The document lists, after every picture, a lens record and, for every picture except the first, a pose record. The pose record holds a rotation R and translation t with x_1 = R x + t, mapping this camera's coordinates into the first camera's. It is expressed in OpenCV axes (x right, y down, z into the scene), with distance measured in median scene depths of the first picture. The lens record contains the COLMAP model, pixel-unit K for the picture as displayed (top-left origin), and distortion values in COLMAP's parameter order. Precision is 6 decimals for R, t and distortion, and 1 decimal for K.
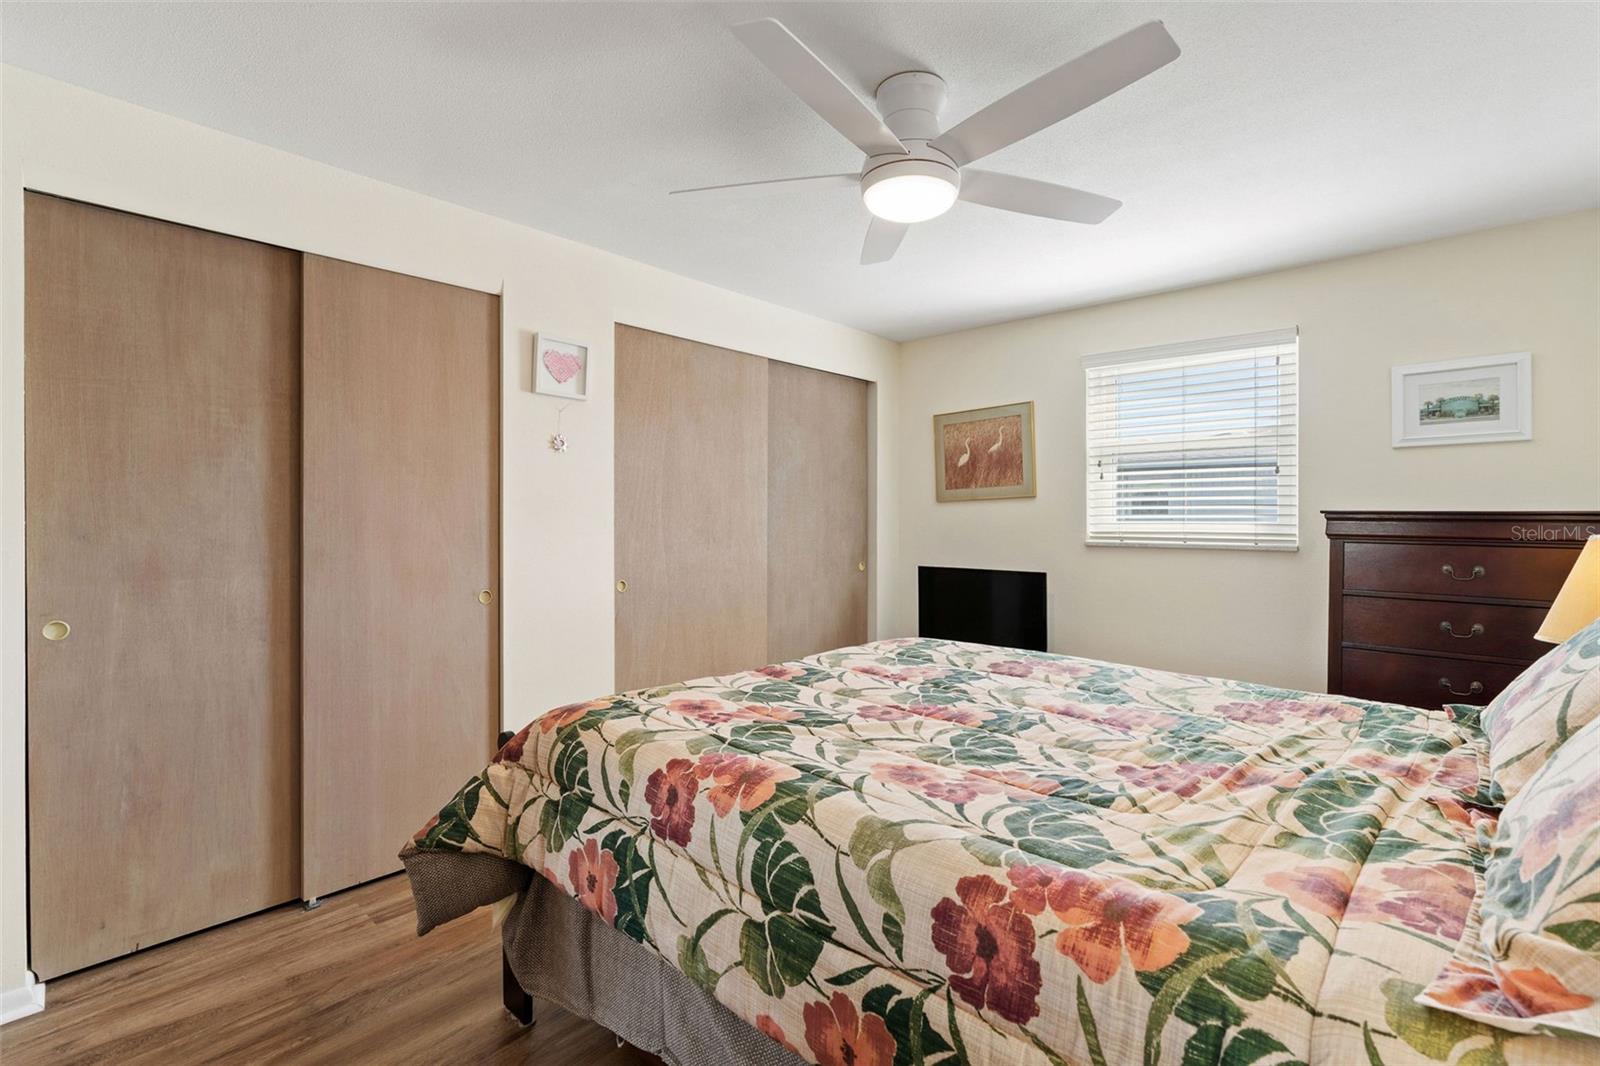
lens RADIAL K [[732.8, 0, 803.3], [0, 732.8, 516.0], [0, 0, 1]] dist [-0.003780, 0.000213]
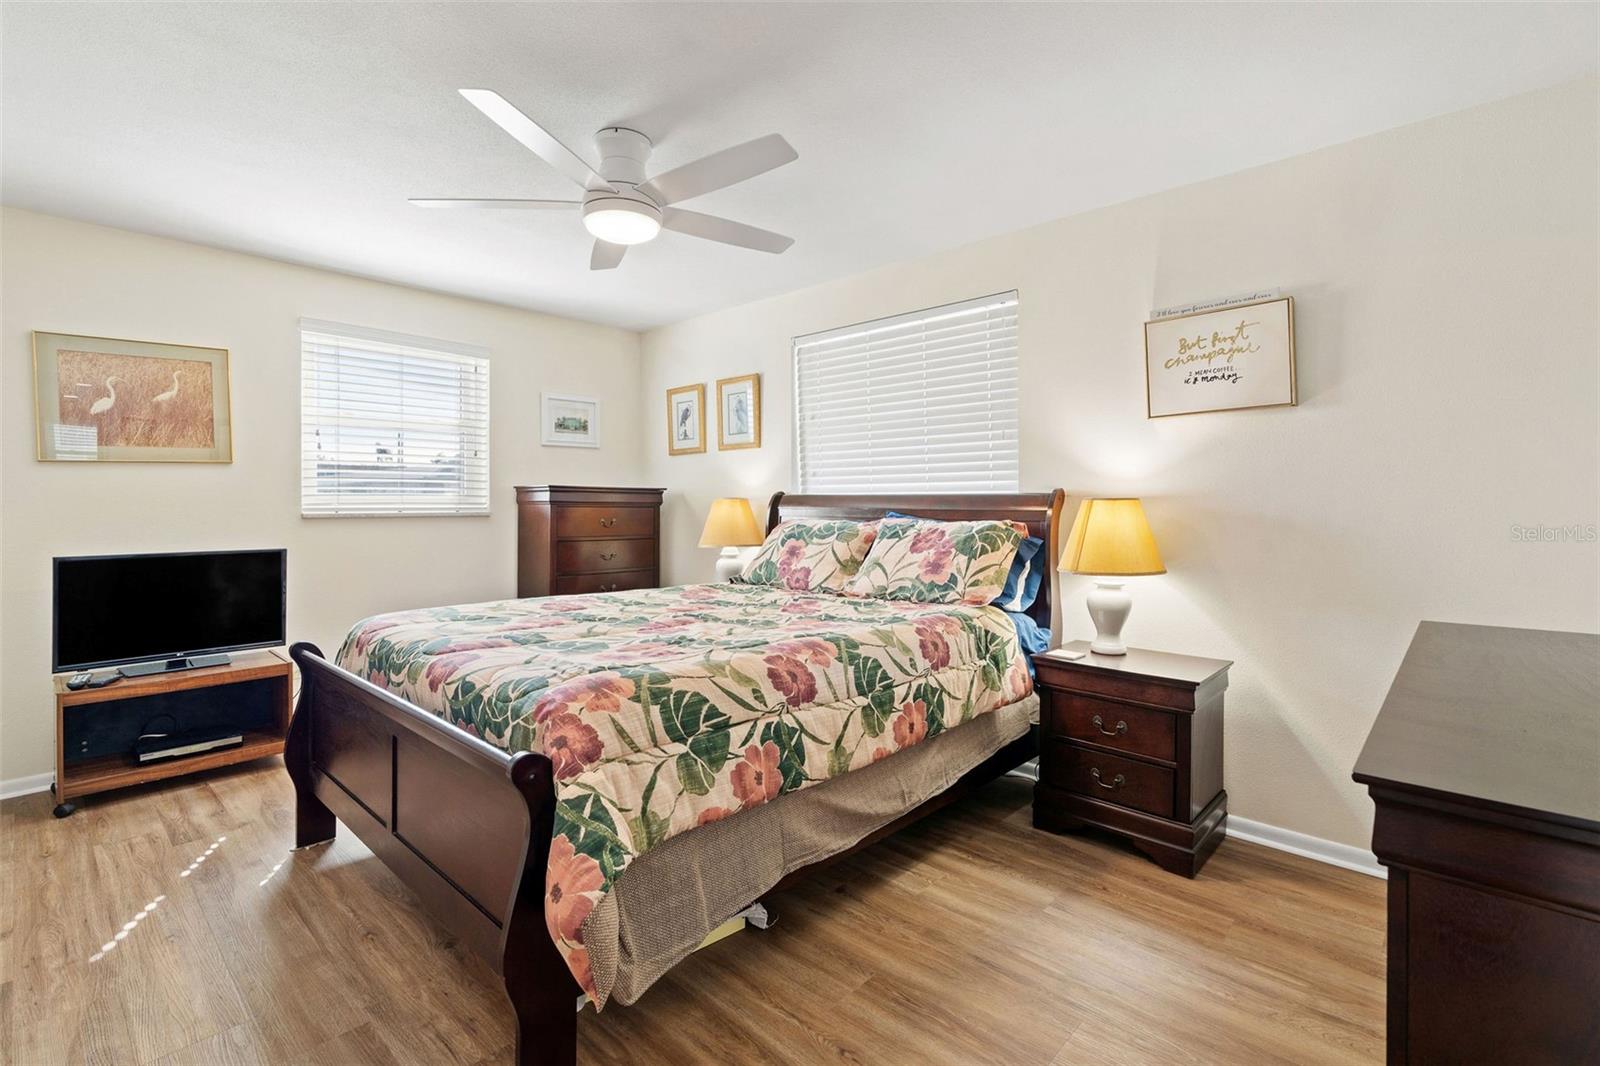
lens RADIAL K [[732.8, 0, 803.3], [0, 732.8, 516.0], [0, 0, 1]] dist [-0.003780, 0.000213]
pose [[0.003837, -0.017060, 0.999847, -0.744866], [0.000407, 0.999854, 0.017058, 0.029354], [-0.999993, 0.000342, 0.003843, 0.471020]]
